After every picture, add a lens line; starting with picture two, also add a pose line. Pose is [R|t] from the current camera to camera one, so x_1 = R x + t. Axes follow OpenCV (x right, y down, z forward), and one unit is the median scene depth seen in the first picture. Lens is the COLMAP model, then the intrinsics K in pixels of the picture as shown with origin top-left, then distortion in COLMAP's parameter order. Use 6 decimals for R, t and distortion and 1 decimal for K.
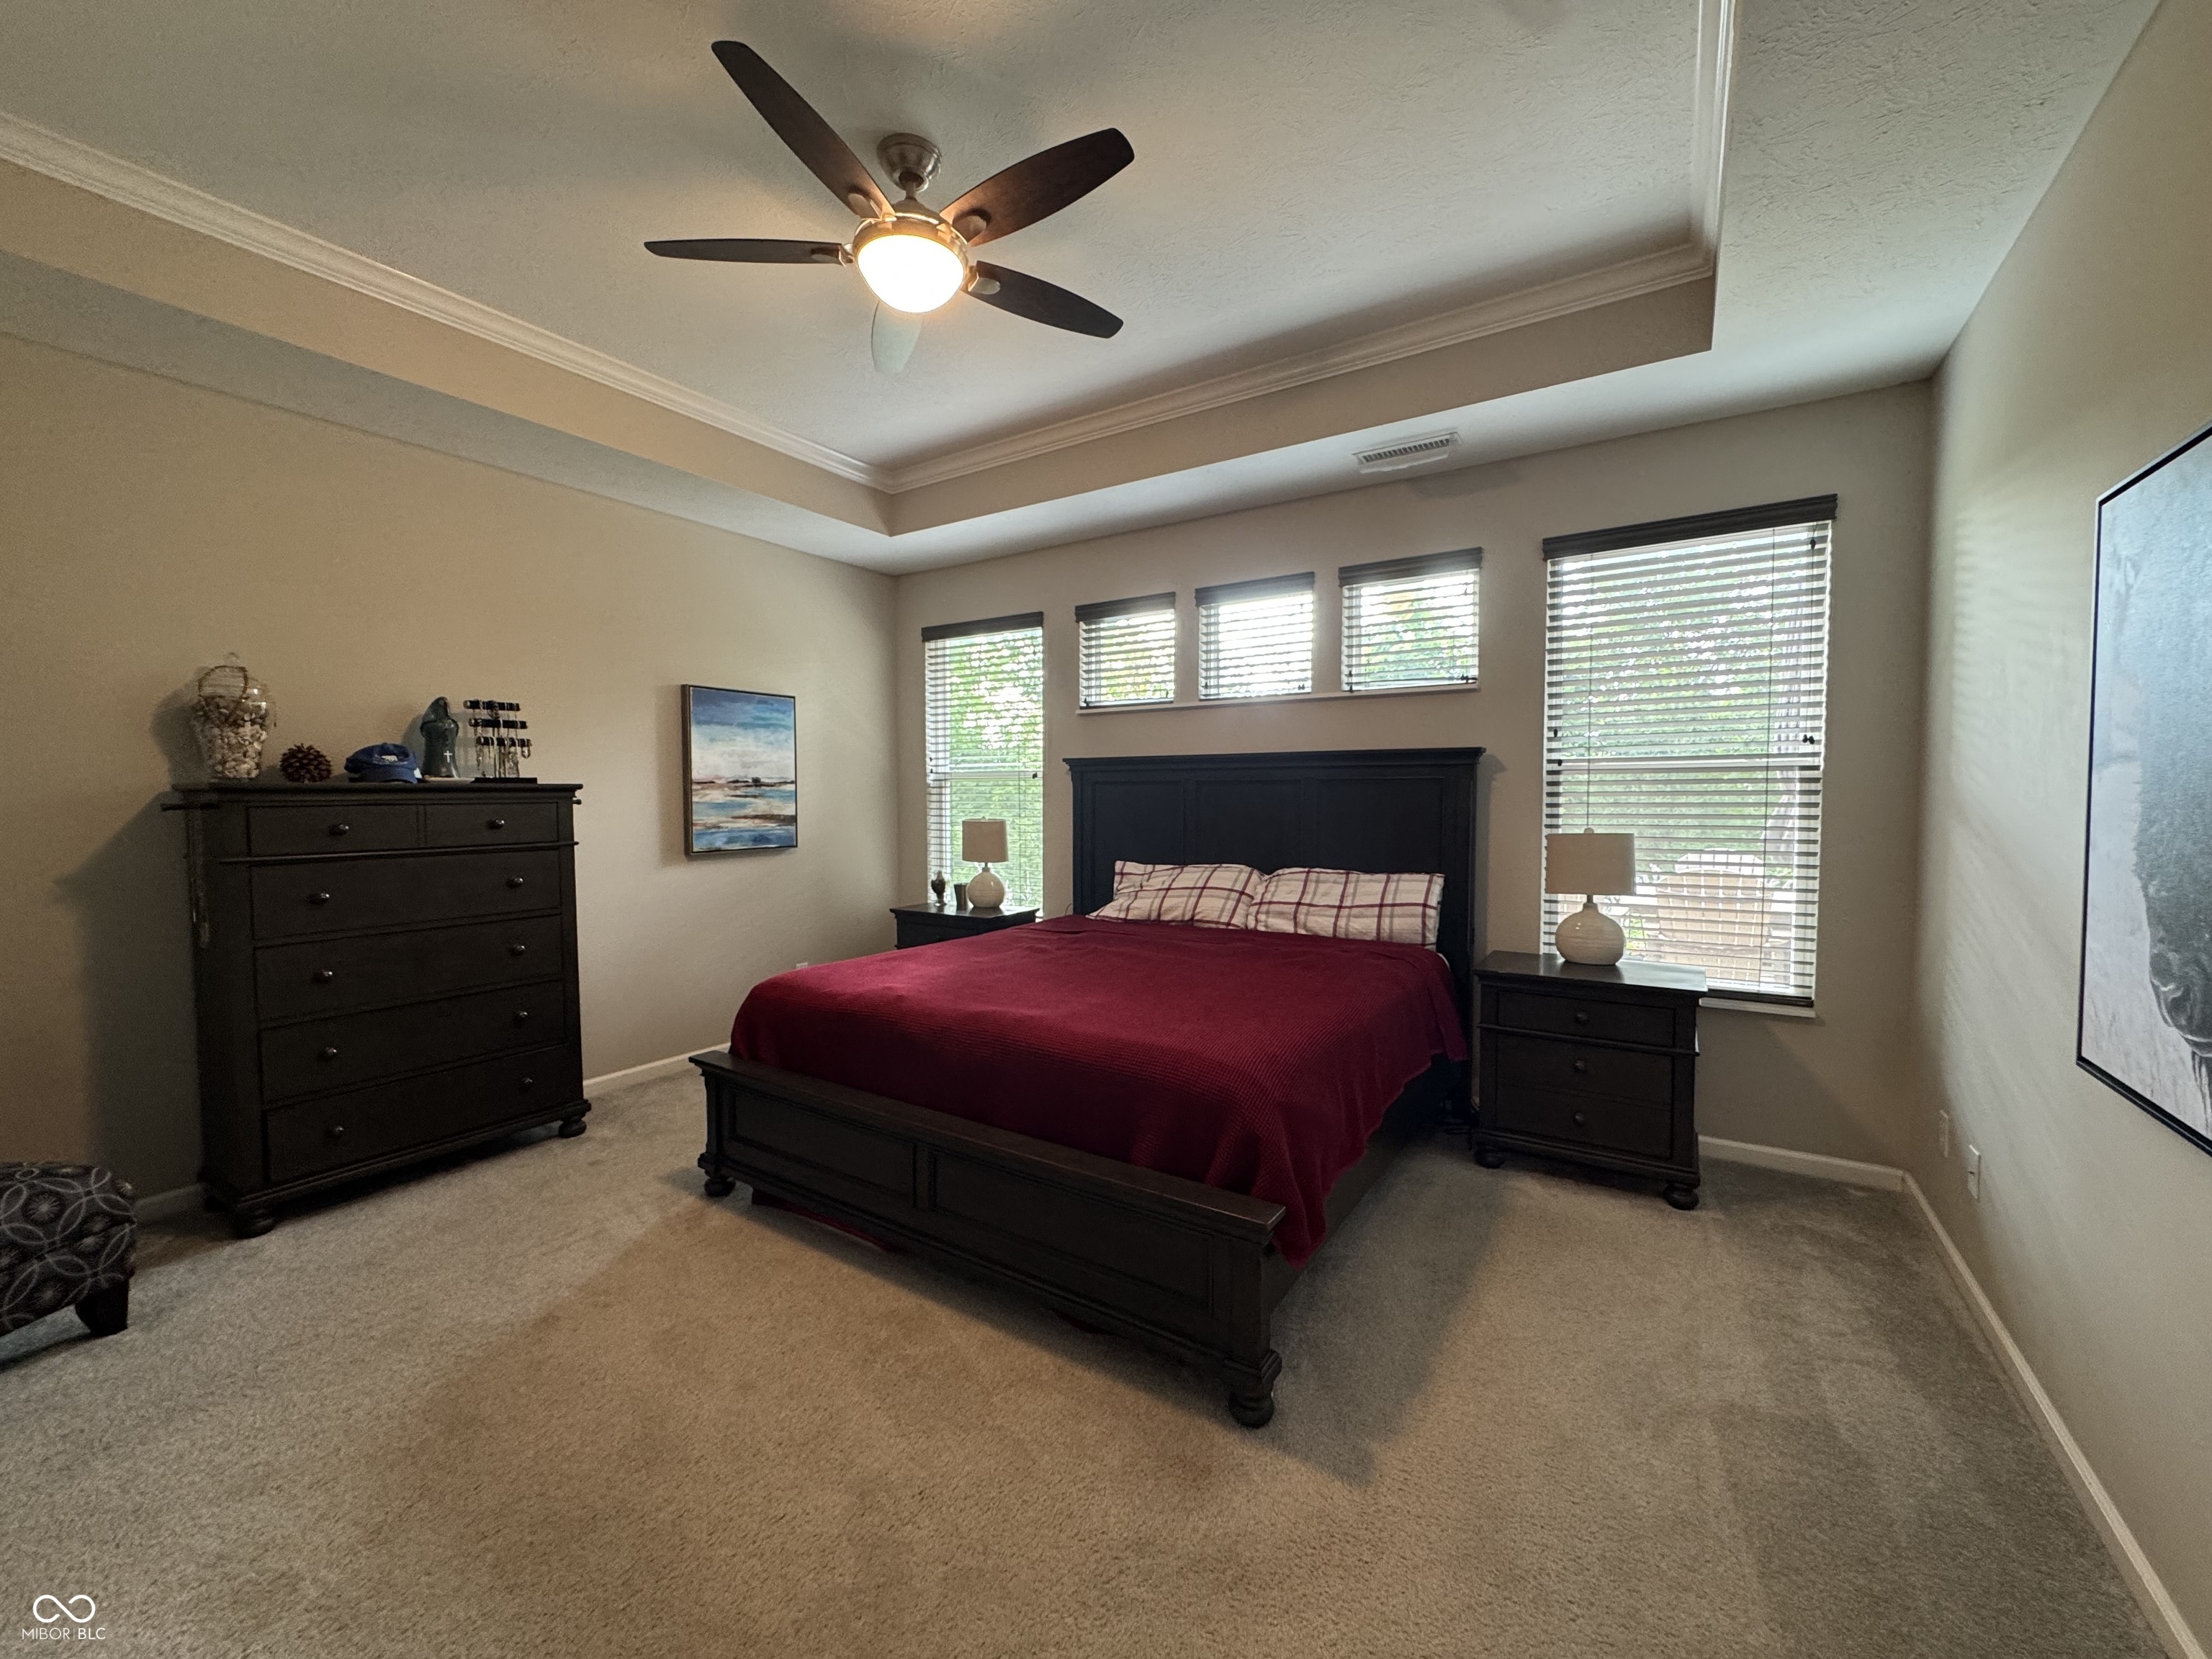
lens RADIAL K [[879.7, 0, 1105.7], [0, 879.7, 831.1], [0, 0, 1]] dist [-0.001647, 0.000221]
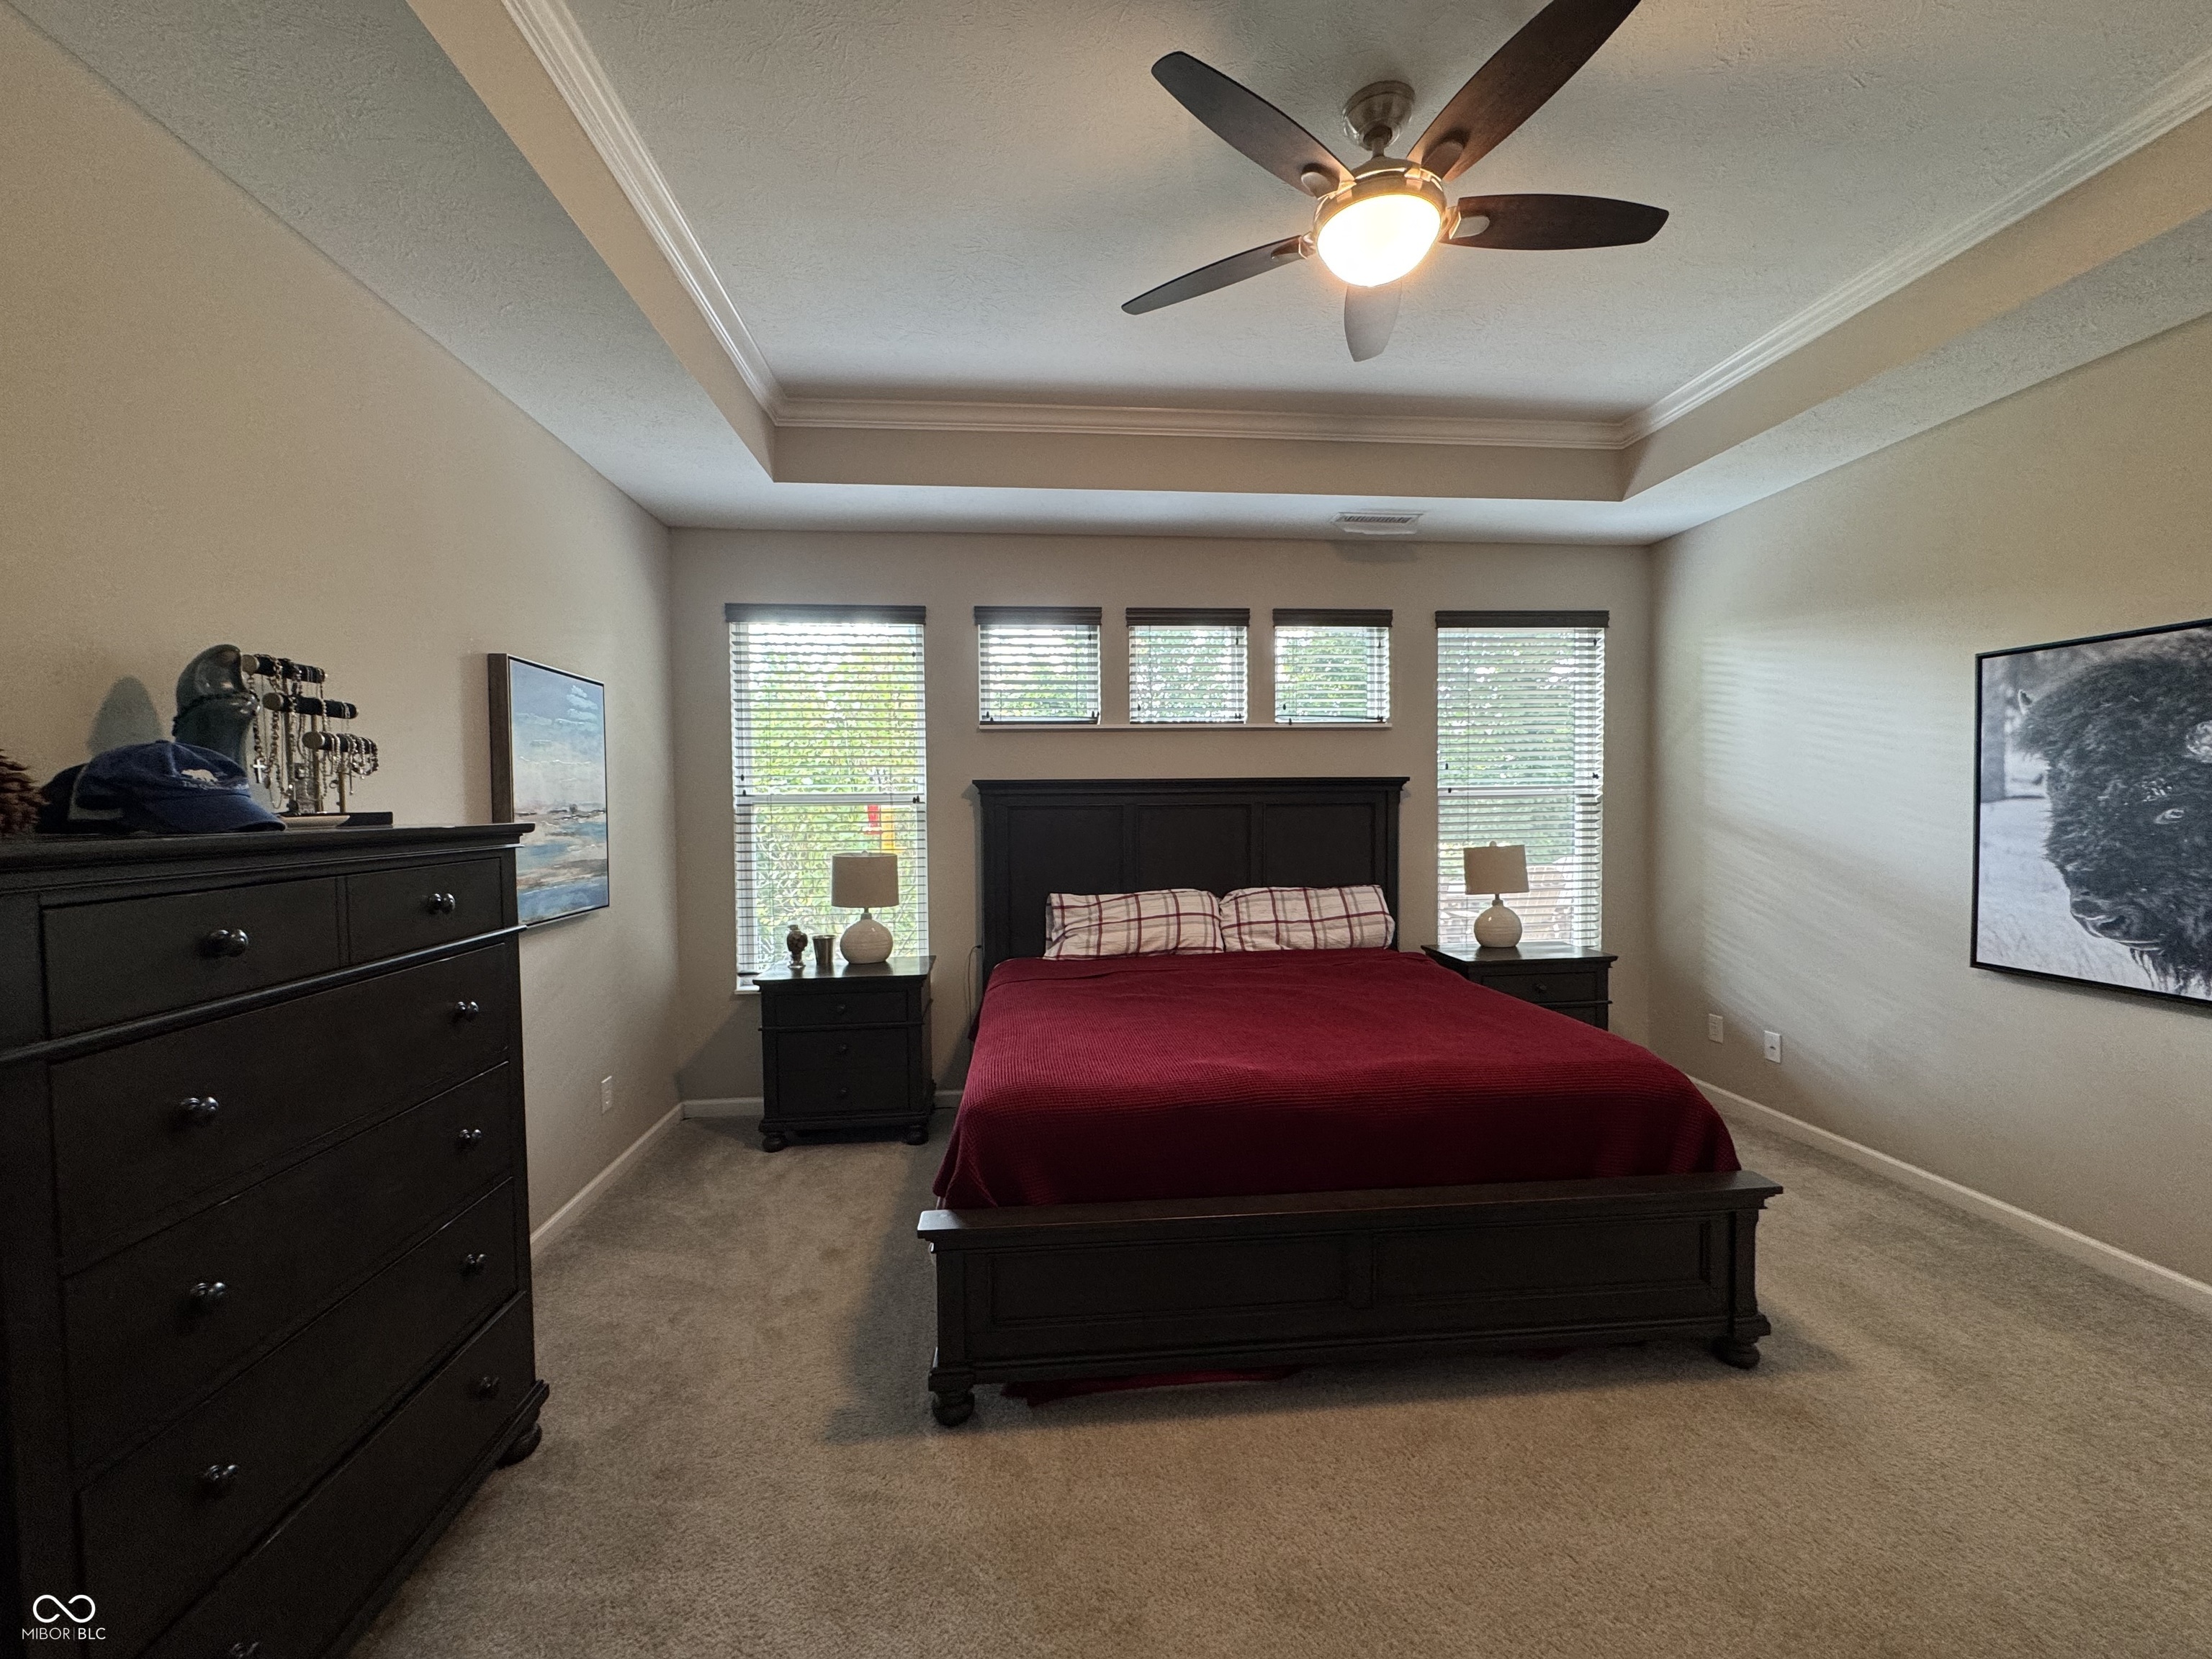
lens RADIAL K [[879.7, 0, 1104.8], [0, 879.7, 830.3], [0, 0, 1]] dist [-0.001647, 0.000221]
pose [[0.781769, -0.024840, 0.623073, -0.593248], [0.036170, 0.999330, -0.005542, -0.028862], [-0.622518, 0.026869, 0.782144, 0.294501]]
